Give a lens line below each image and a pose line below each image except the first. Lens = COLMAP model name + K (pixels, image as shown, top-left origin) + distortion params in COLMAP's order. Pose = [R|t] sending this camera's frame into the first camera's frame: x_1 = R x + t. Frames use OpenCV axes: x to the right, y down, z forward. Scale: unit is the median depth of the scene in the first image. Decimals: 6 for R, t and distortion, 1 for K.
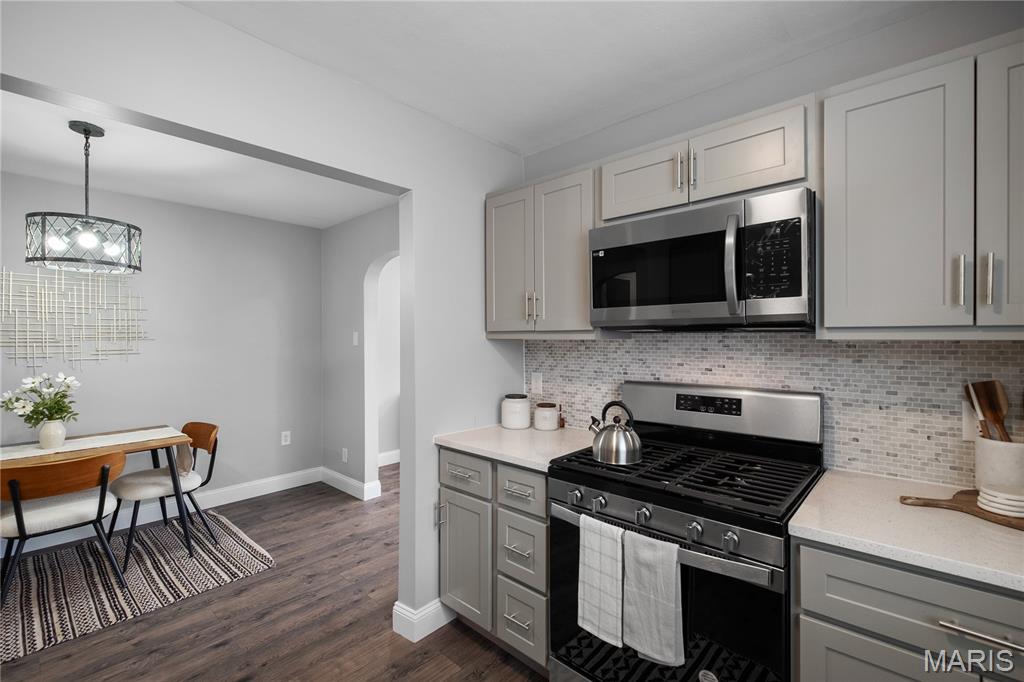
lens RADIAL K [[450.6, 0, 519.0], [0, 450.6, 338.8], [0, 0, 1]] dist [-0.001956, -0.000999]
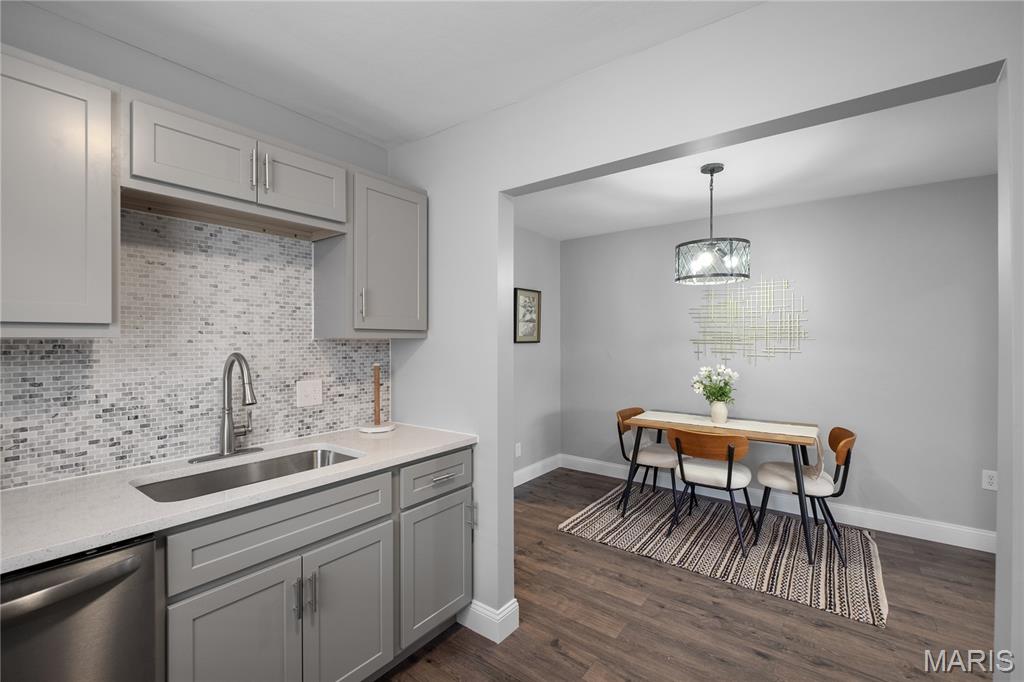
lens RADIAL K [[450.6, 0, 506.1], [0, 450.6, 338.0], [0, 0, 1]] dist [-0.001956, -0.000999]
pose [[0.076881, 0.002982, -0.997036, 0.251183], [-0.007270, 0.999971, 0.002431, 0.001396], [0.997014, 0.007062, 0.076900, 0.367537]]
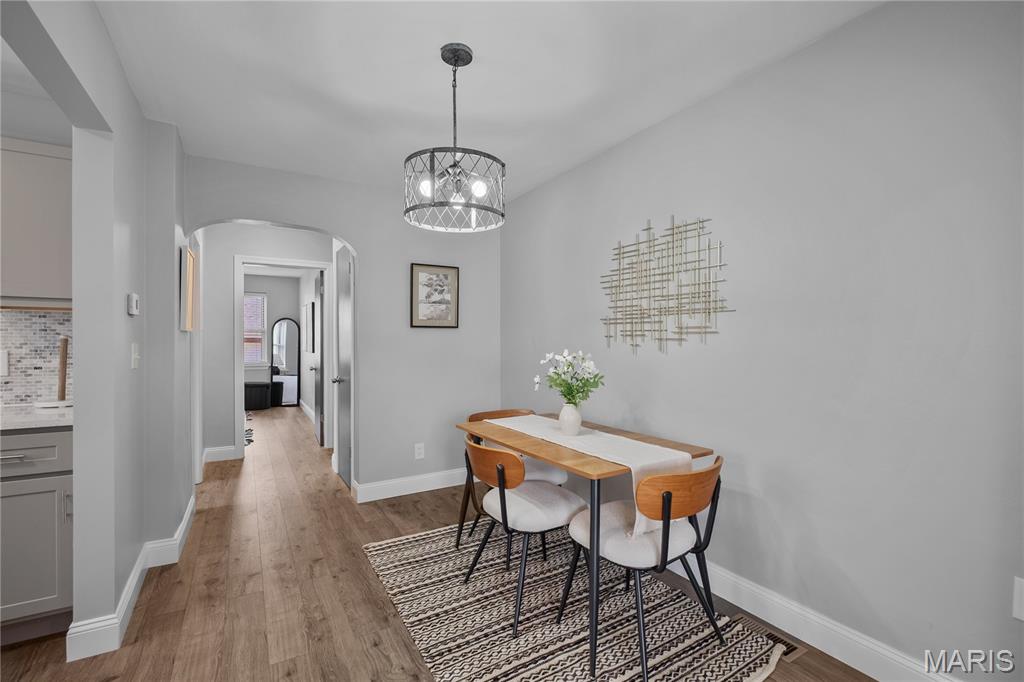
lens RADIAL K [[450.6, 0, 522.1], [0, 450.6, 347.7], [0, 0, 1]] dist [-0.001956, -0.000999]
pose [[-0.306907, 0.013627, -0.951642, -0.214348], [-0.005703, 0.999853, 0.016156, 0.074358], [0.951722, 0.010385, -0.306784, 1.484744]]
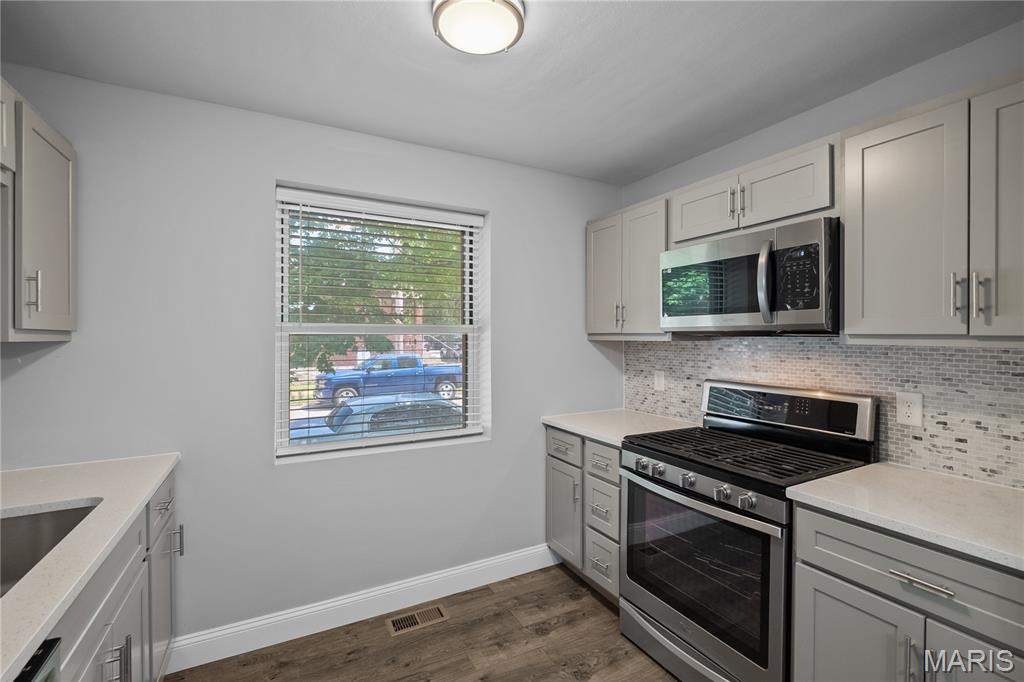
lens RADIAL K [[450.6, 0, 502.0], [0, 450.6, 344.3], [0, 0, 1]] dist [-0.001956, -0.000999]
pose [[0.940565, 0.011395, -0.339423, 0.143053], [-0.006569, 0.999860, 0.015364, -0.007265], [0.339551, -0.012221, 0.940508, -0.244794]]
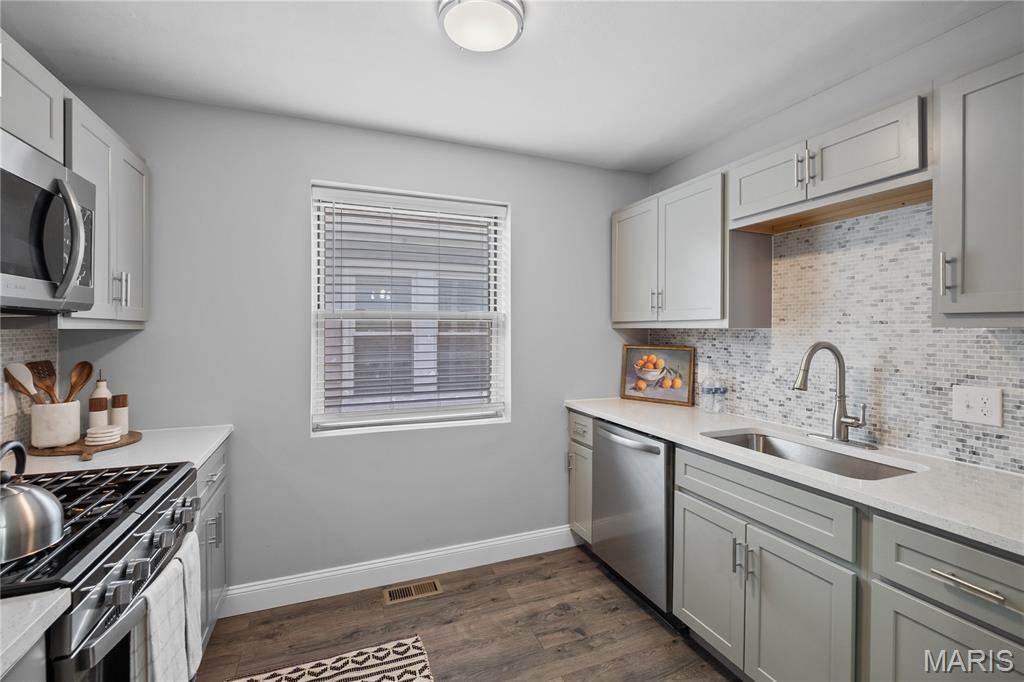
lens RADIAL K [[450.6, 0, 512.8], [0, 450.6, 330.4], [0, 0, 1]] dist [-0.001956, -0.000999]
pose [[-0.898187, 0.002479, 0.439607, -0.463219], [0.005572, 0.999968, 0.005745, 0.003557], [-0.439579, 0.007609, -0.898172, 0.989931]]
